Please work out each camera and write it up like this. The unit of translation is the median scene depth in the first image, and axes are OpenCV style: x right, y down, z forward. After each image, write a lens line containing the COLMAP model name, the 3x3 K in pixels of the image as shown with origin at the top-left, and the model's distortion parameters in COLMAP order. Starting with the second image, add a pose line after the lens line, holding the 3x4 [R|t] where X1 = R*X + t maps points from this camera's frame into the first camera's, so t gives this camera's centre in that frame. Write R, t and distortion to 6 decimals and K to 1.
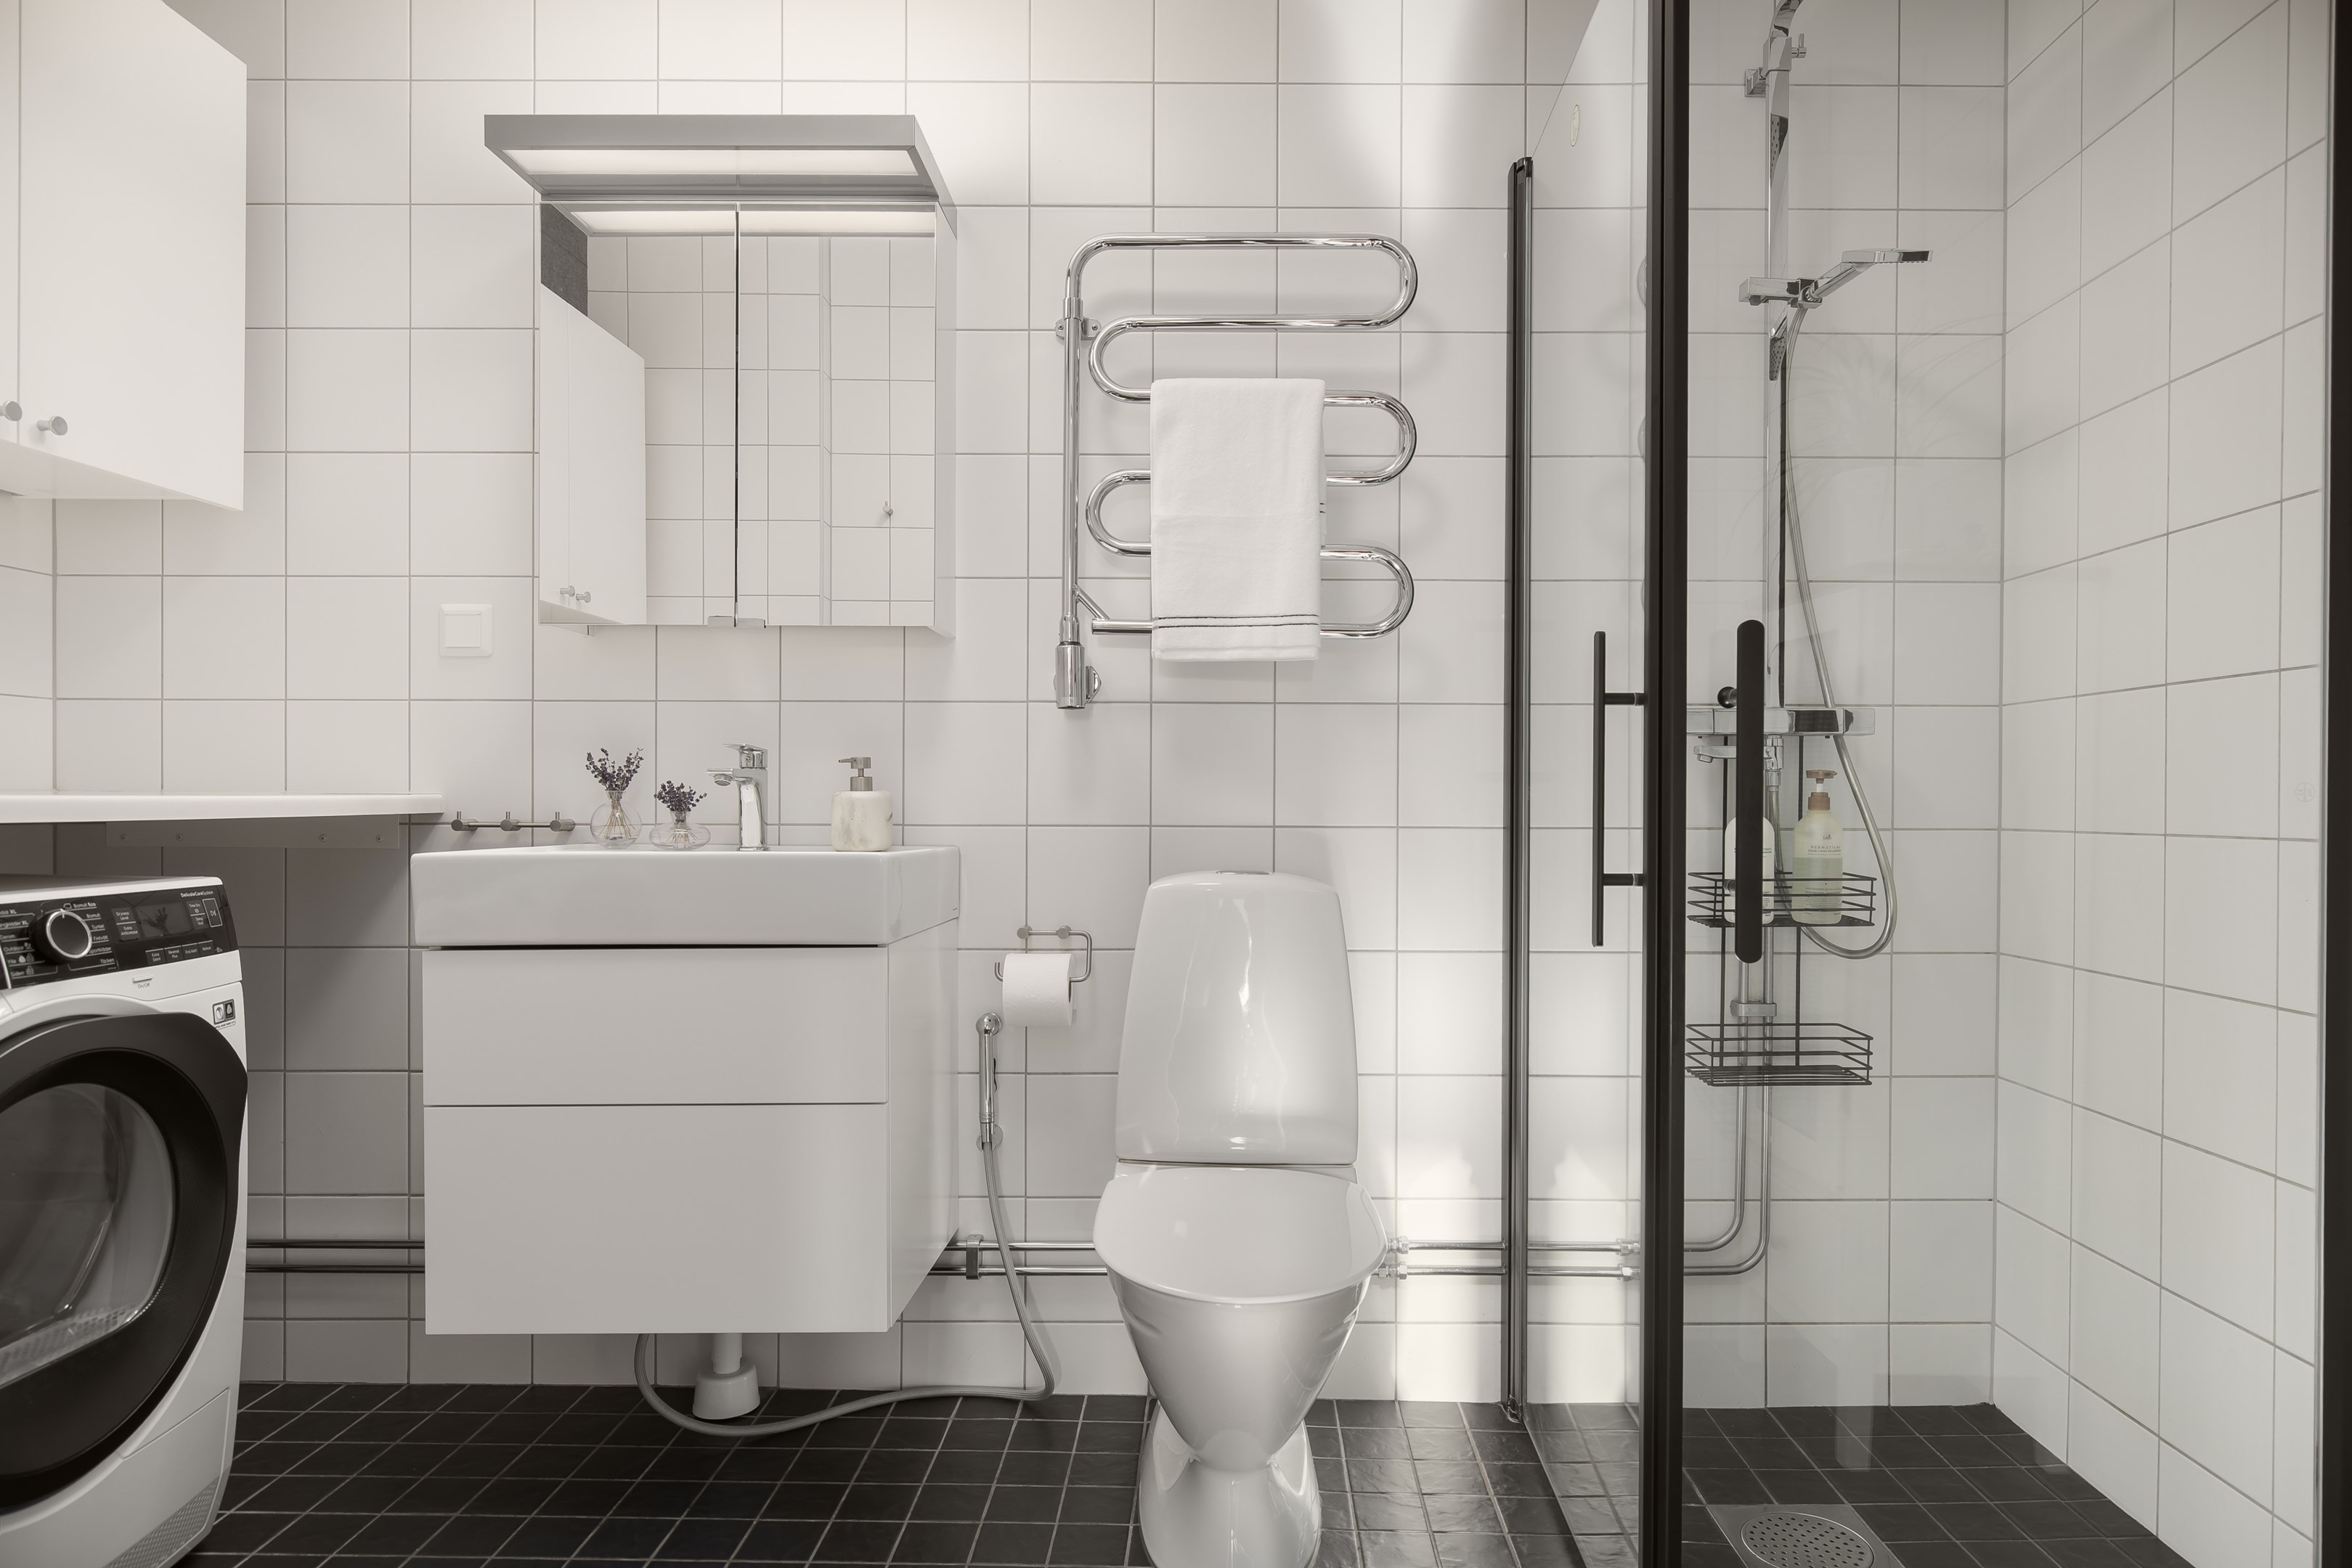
lens RADIAL K [[1372.5, 0, 1185.0], [0, 1372.5, 816.0], [0, 0, 1]] dist [-0.000766, -0.002791]
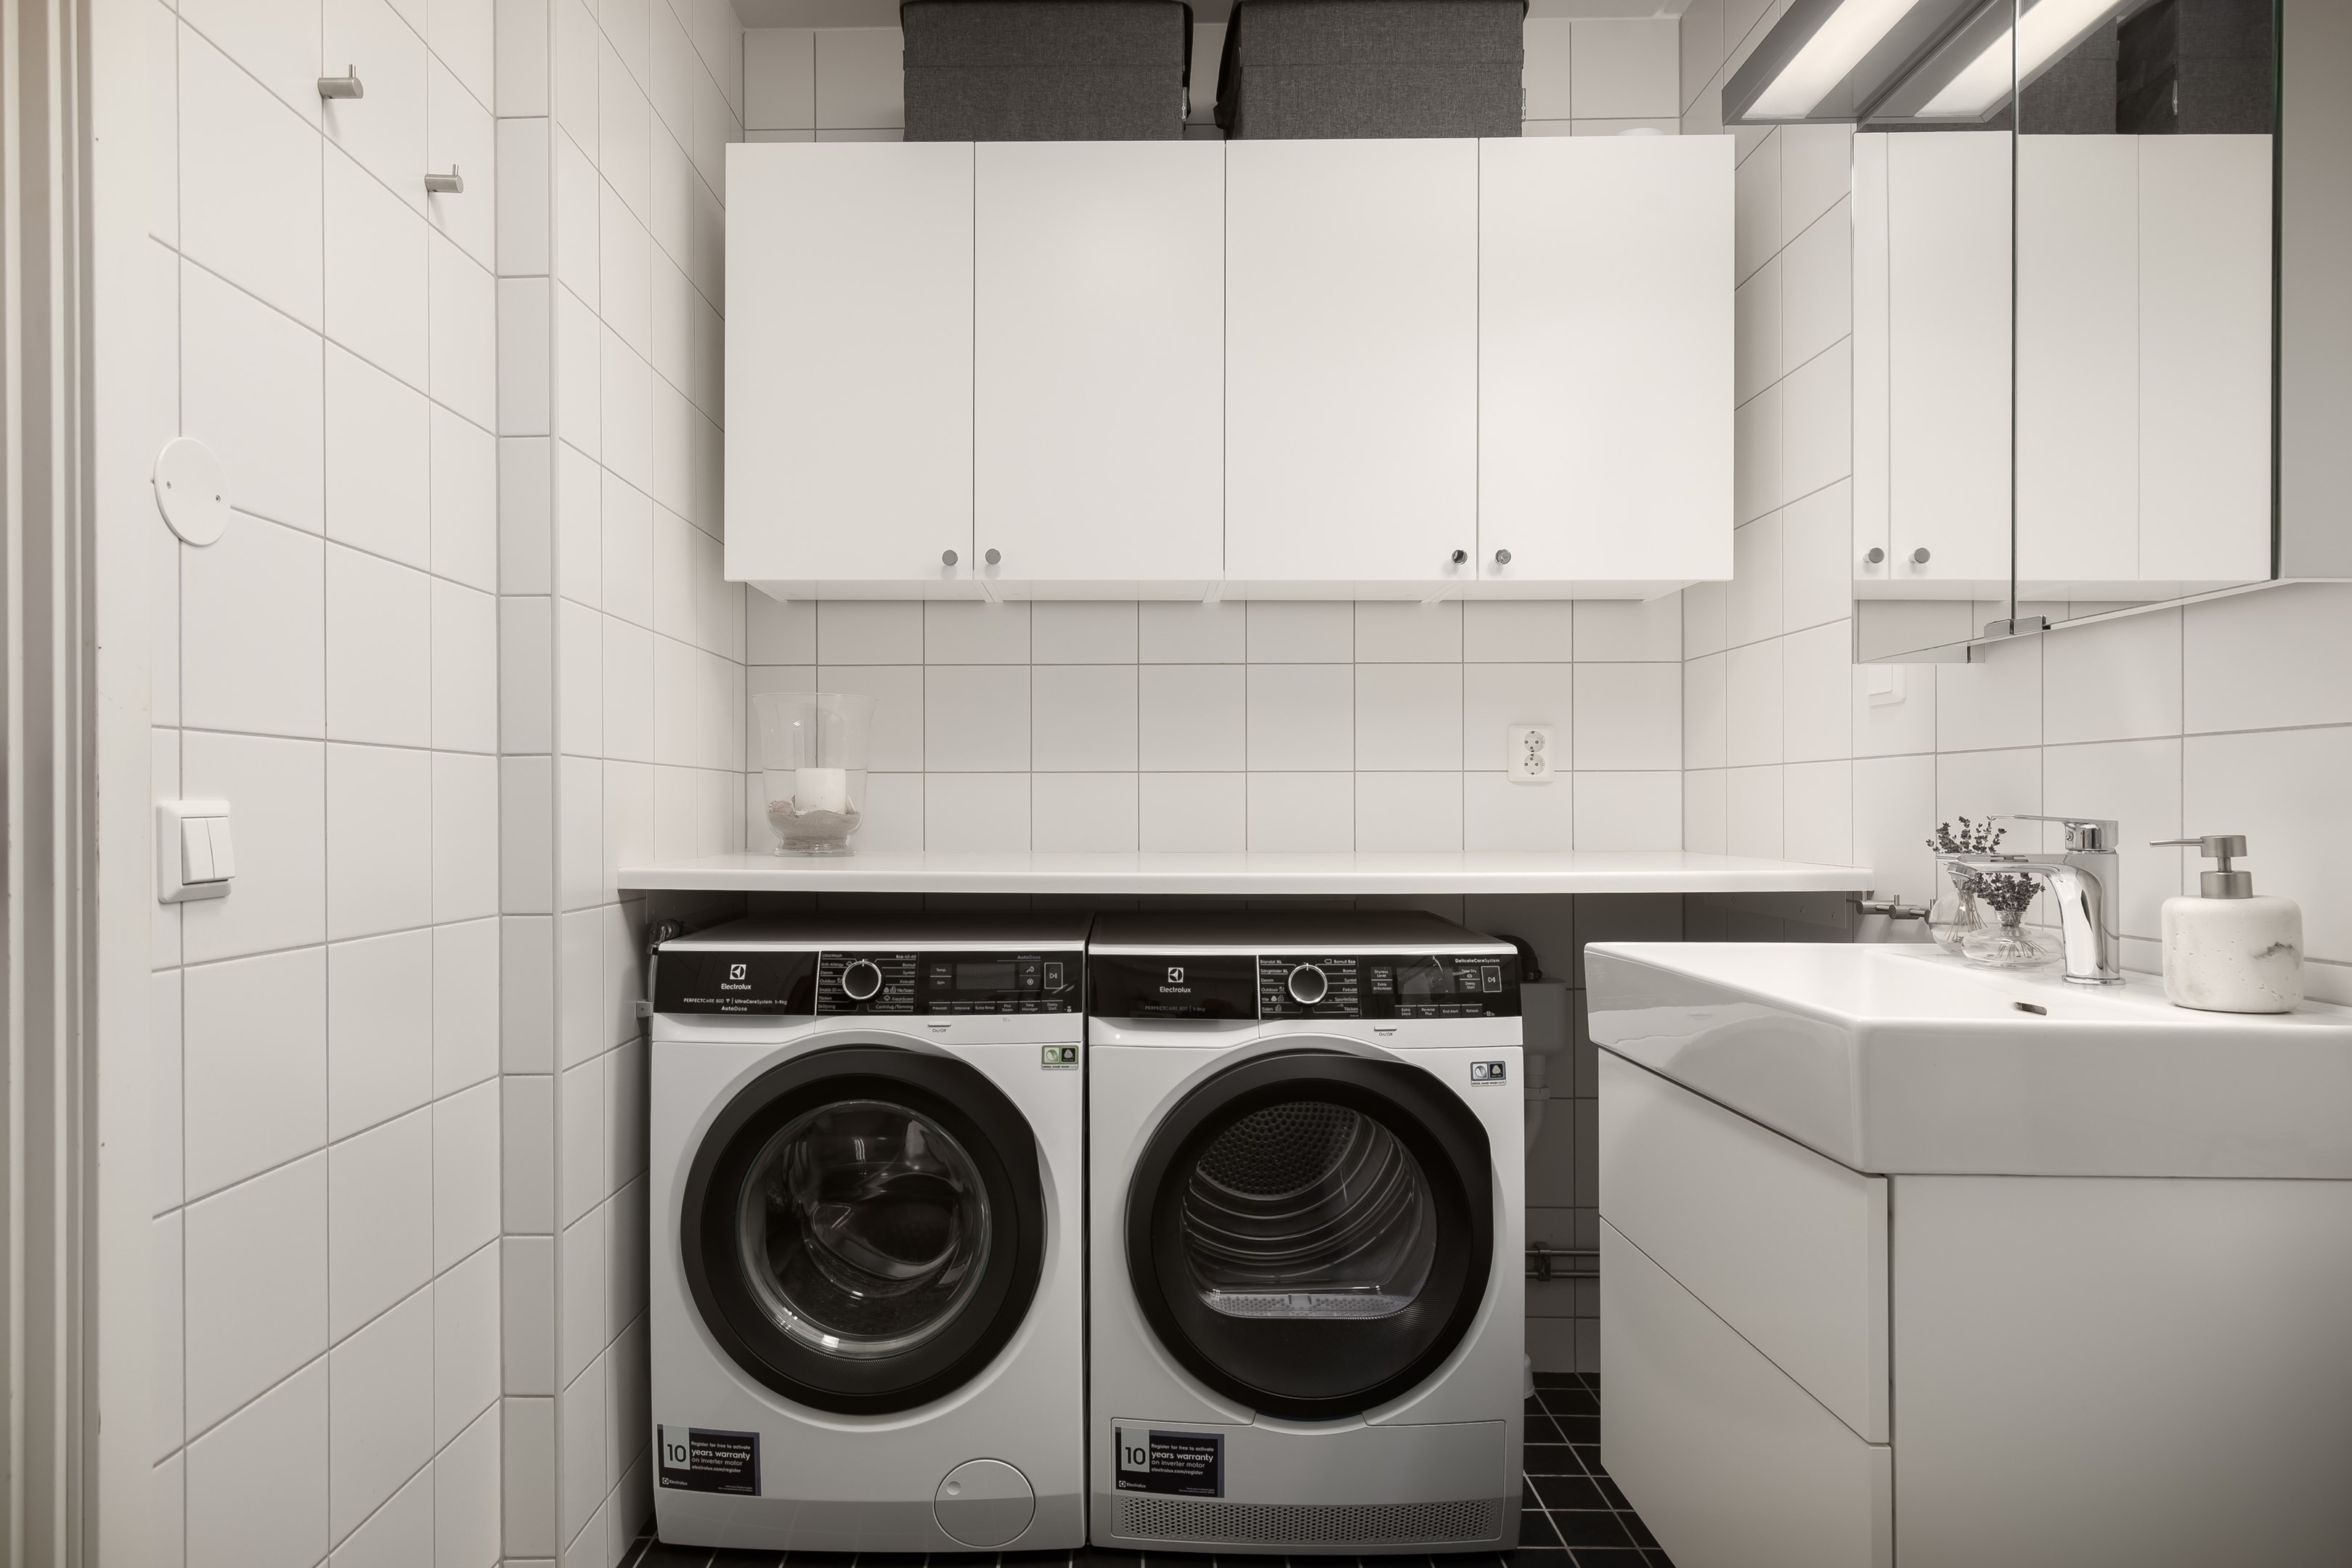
lens RADIAL K [[1340.7, 0, 1175.6], [0, 1340.7, 793.0], [0, 0, 1]] dist [0.005062, -0.001651]
pose [[0.023638, -0.014030, -0.999622, 0.361745], [-0.010068, 0.999847, -0.014271, -0.060633], [0.999670, 0.010401, 0.023493, 0.718780]]
